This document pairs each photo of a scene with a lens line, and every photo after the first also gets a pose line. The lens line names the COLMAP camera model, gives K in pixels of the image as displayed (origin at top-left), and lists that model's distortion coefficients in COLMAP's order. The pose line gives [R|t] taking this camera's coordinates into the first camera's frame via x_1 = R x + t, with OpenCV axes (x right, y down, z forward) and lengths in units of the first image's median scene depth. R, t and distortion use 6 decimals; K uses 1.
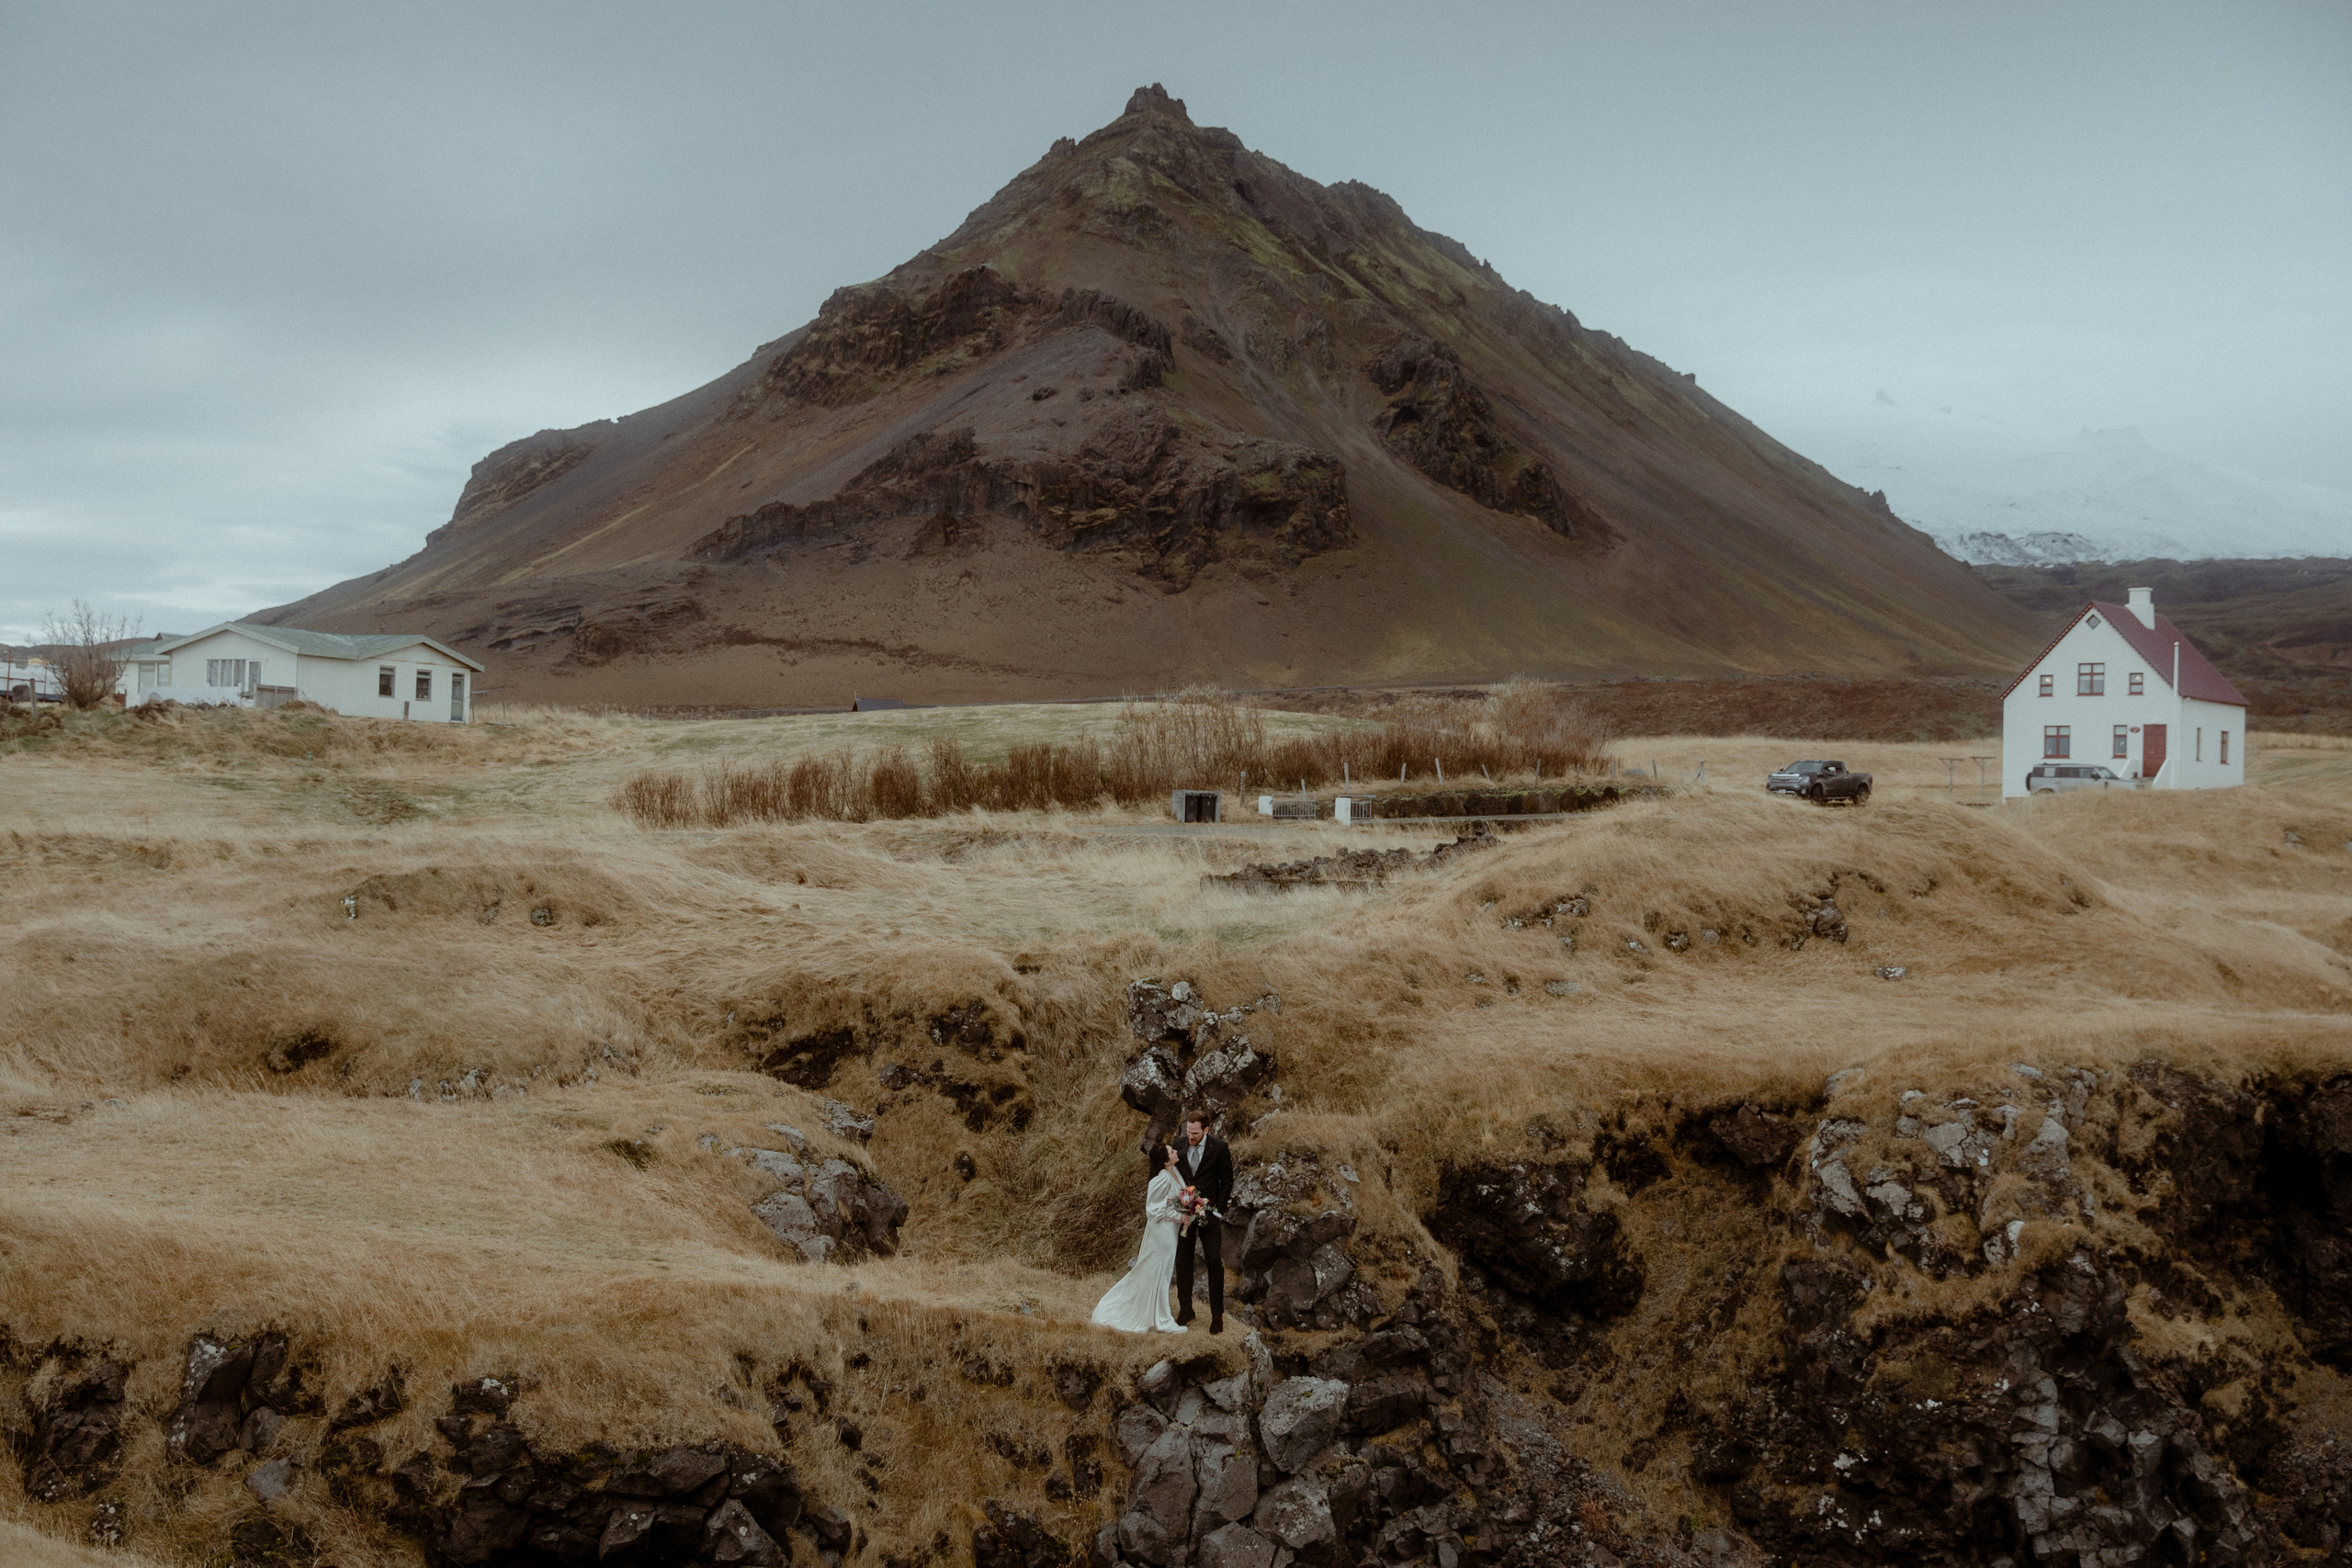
lens RADIAL K [[2609.7, 0, 1143.8], [0, 2609.7, 790.3], [0, 0, 1]] dist [0.000981, 0.008766]
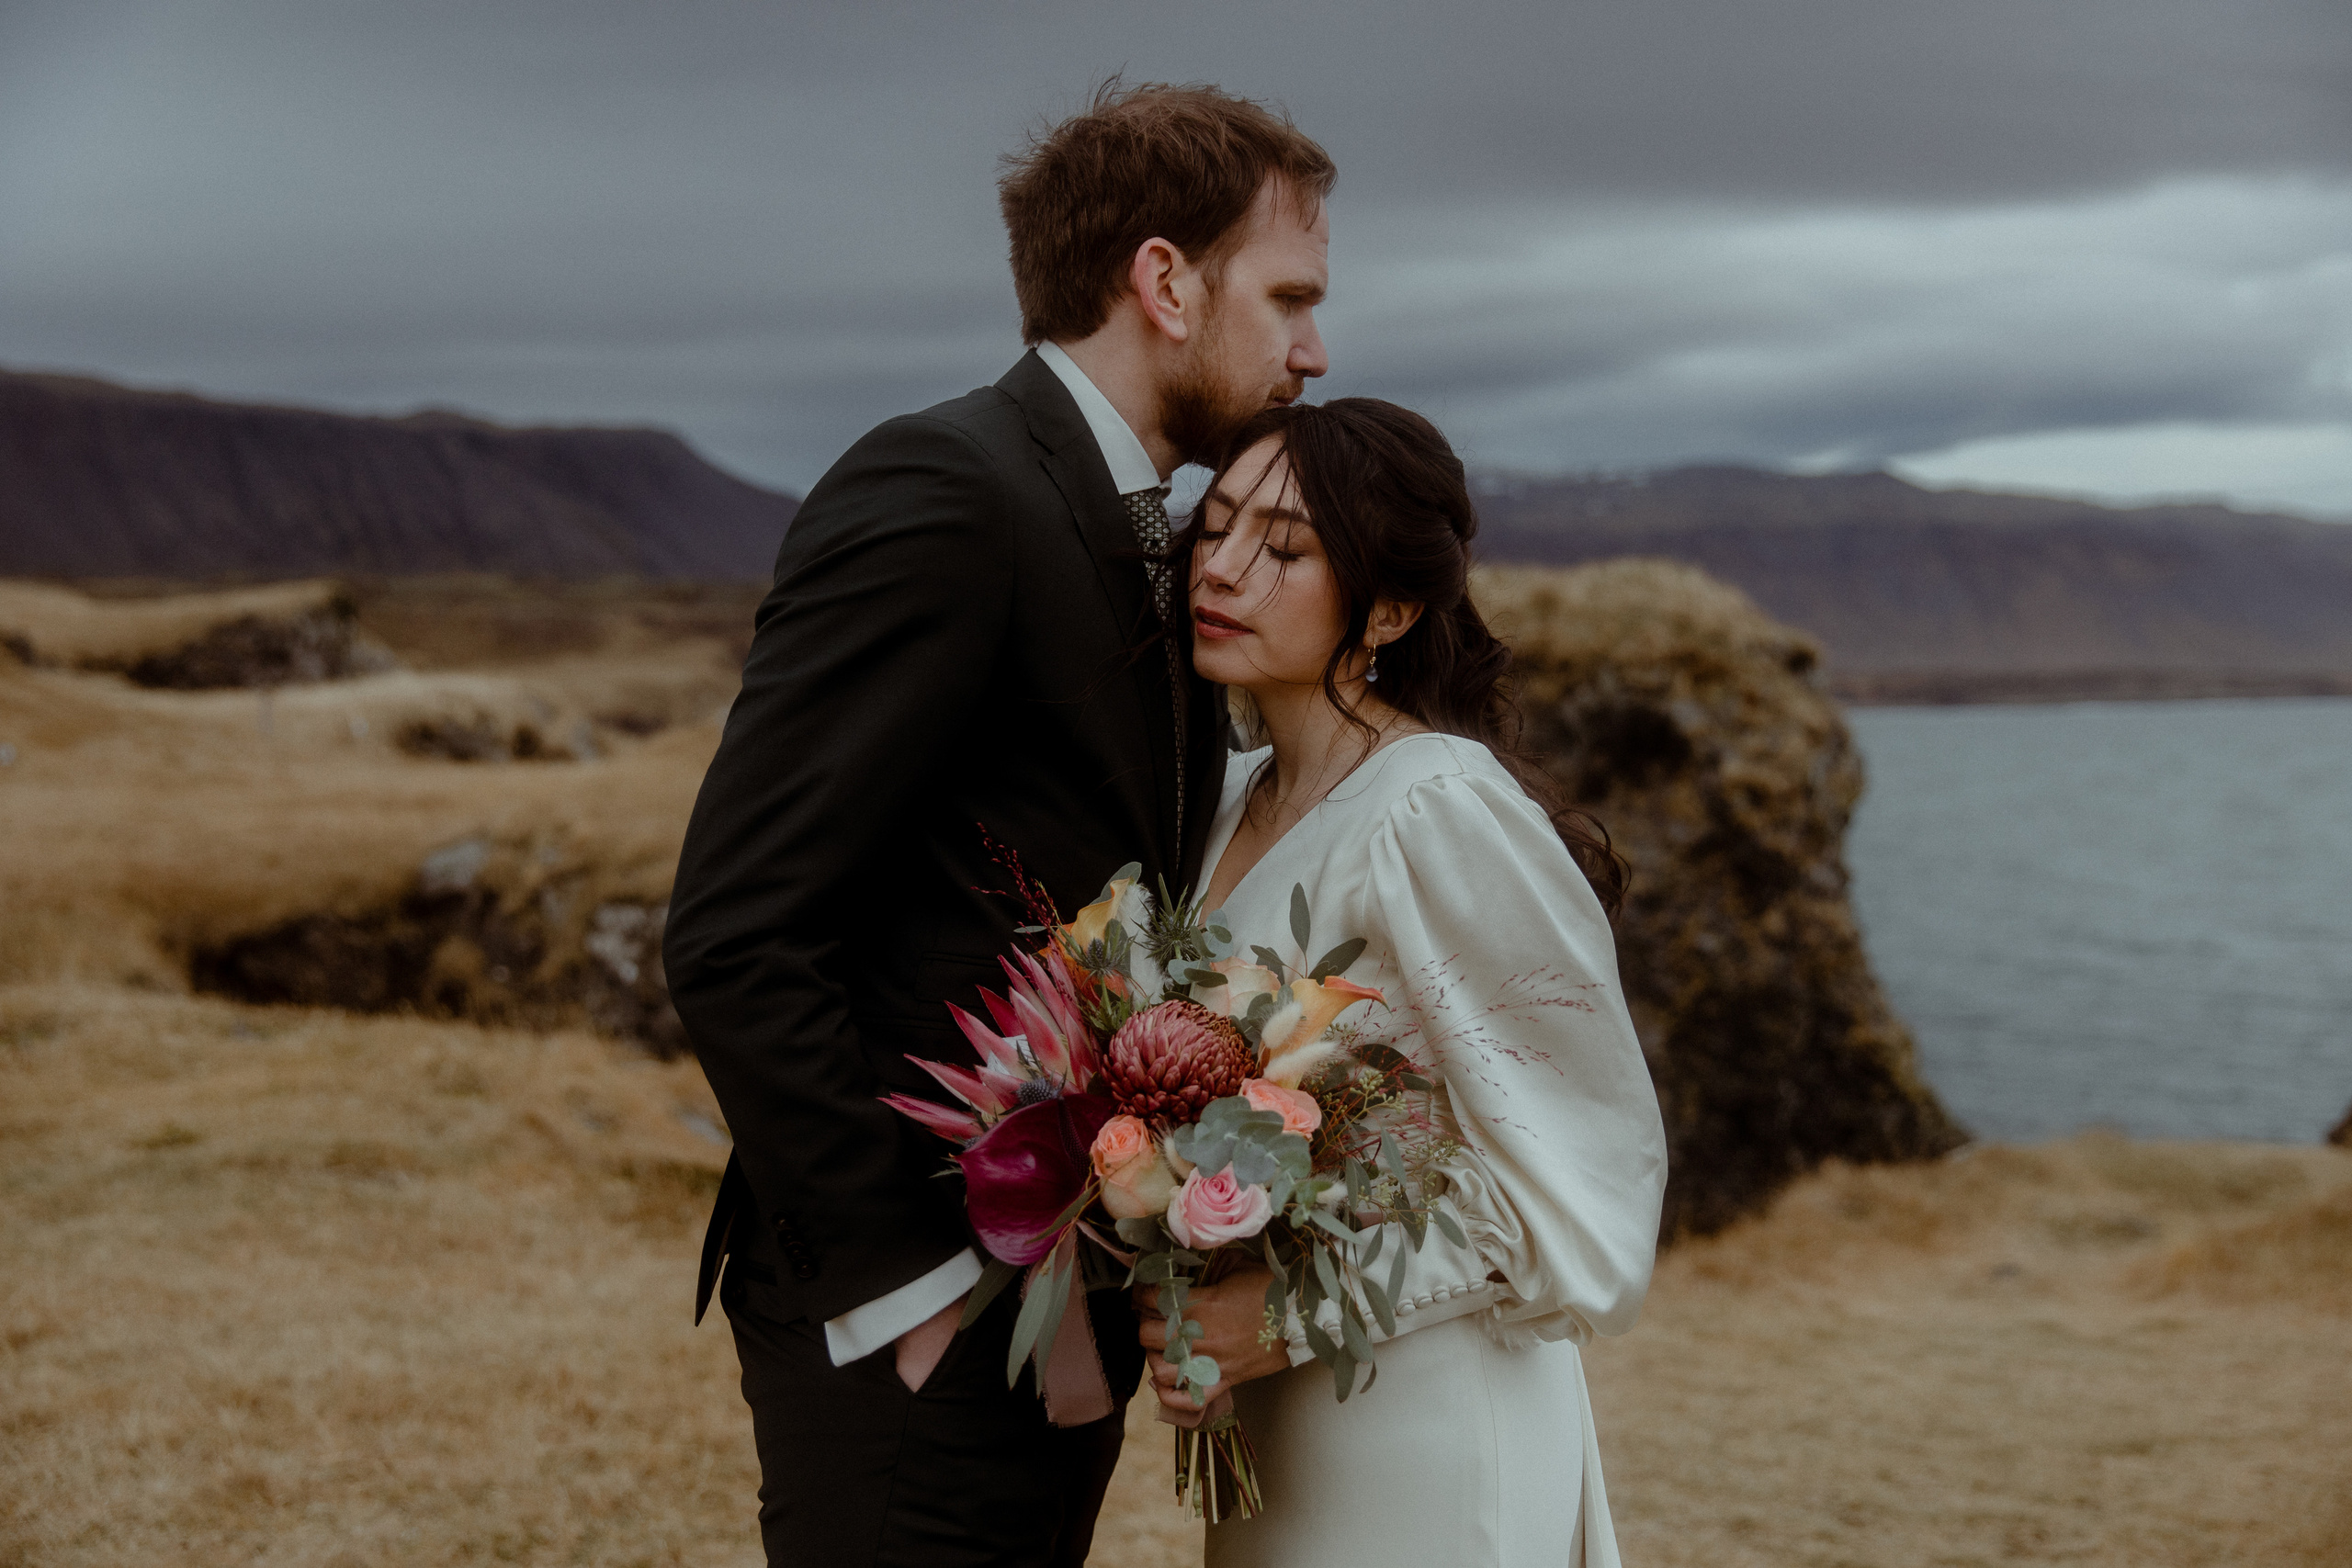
lens RADIAL K [[2621.9, 0, 1176.0], [0, 2621.9, 784.0], [0, 0, 1]] dist [0.003471, 0.006800]
pose [[0.324208, -0.056272, 0.944311, -0.274172], [0.010399, 0.998381, 0.055924, 0.043001], [-0.945929, -0.008311, 0.324268, 0.492601]]
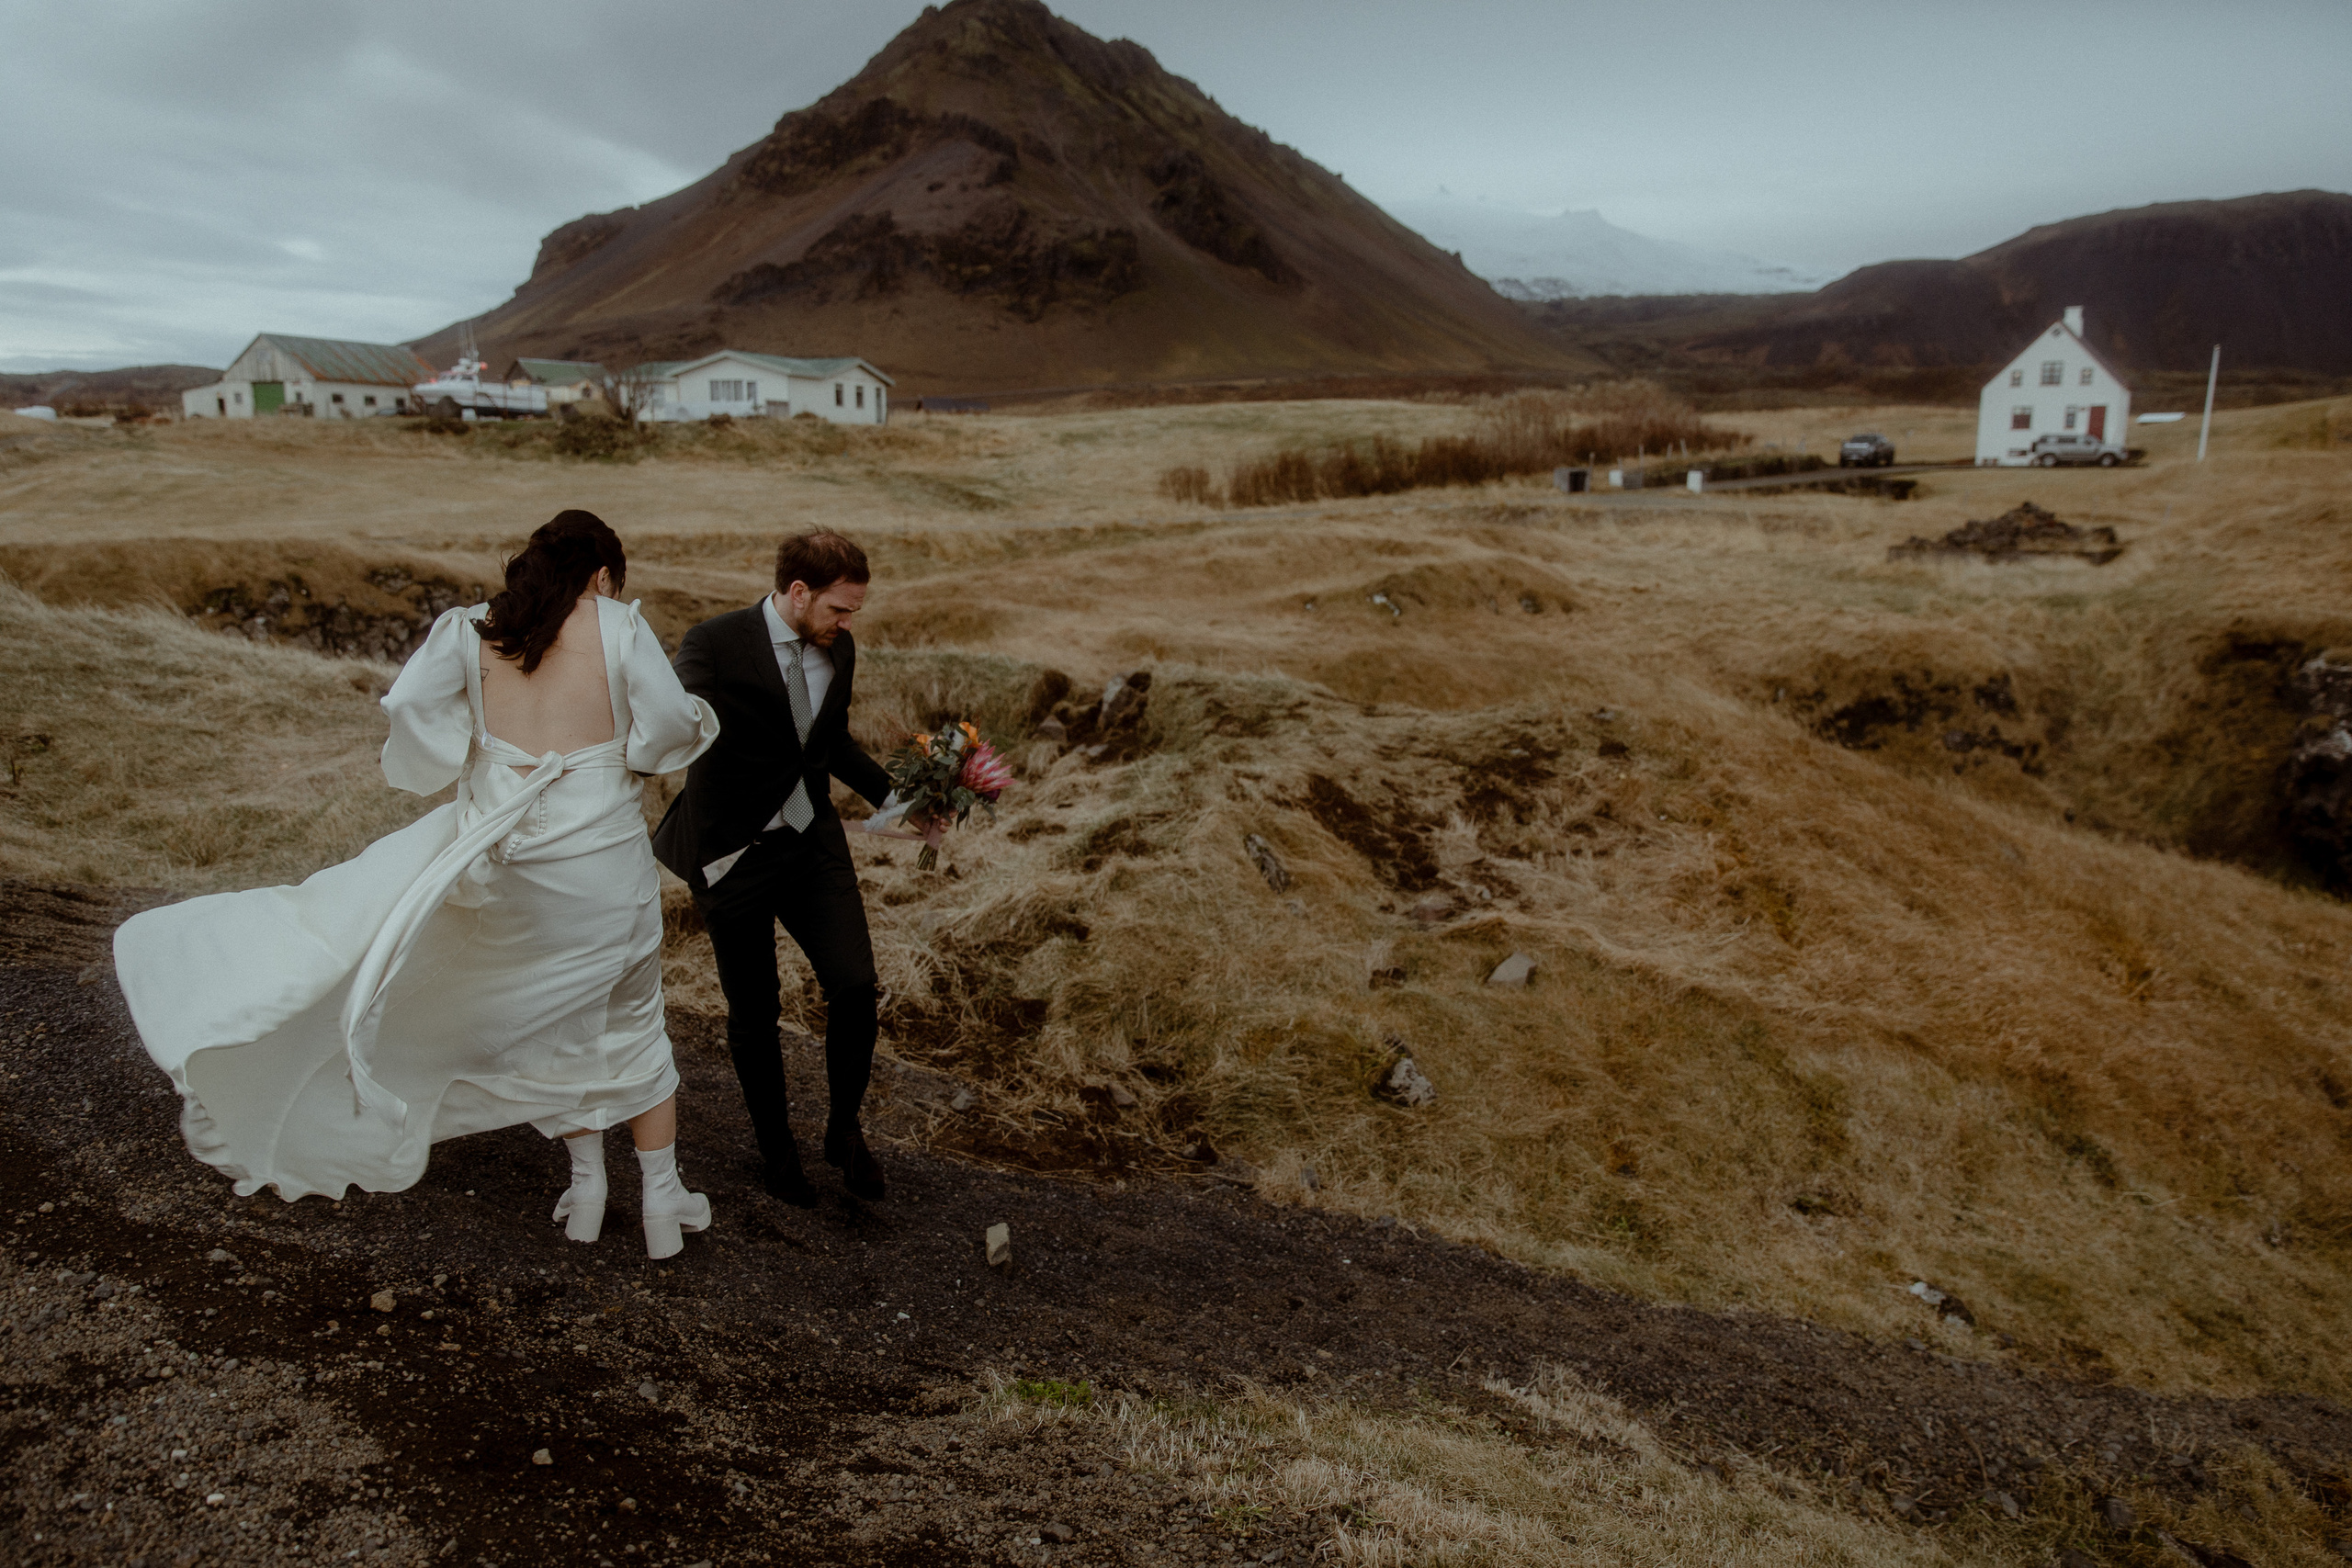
lens RADIAL K [[1600.5, 0, 1176.0], [0, 1600.5, 784.0], [0, 0, 1]] dist [-0.003693, 0.004438]
pose [[0.991741, -0.045822, 0.119795, -0.554596], [0.020406, 0.978478, 0.205339, -0.027448], [-0.126626, -0.201199, 0.971332, 0.357912]]
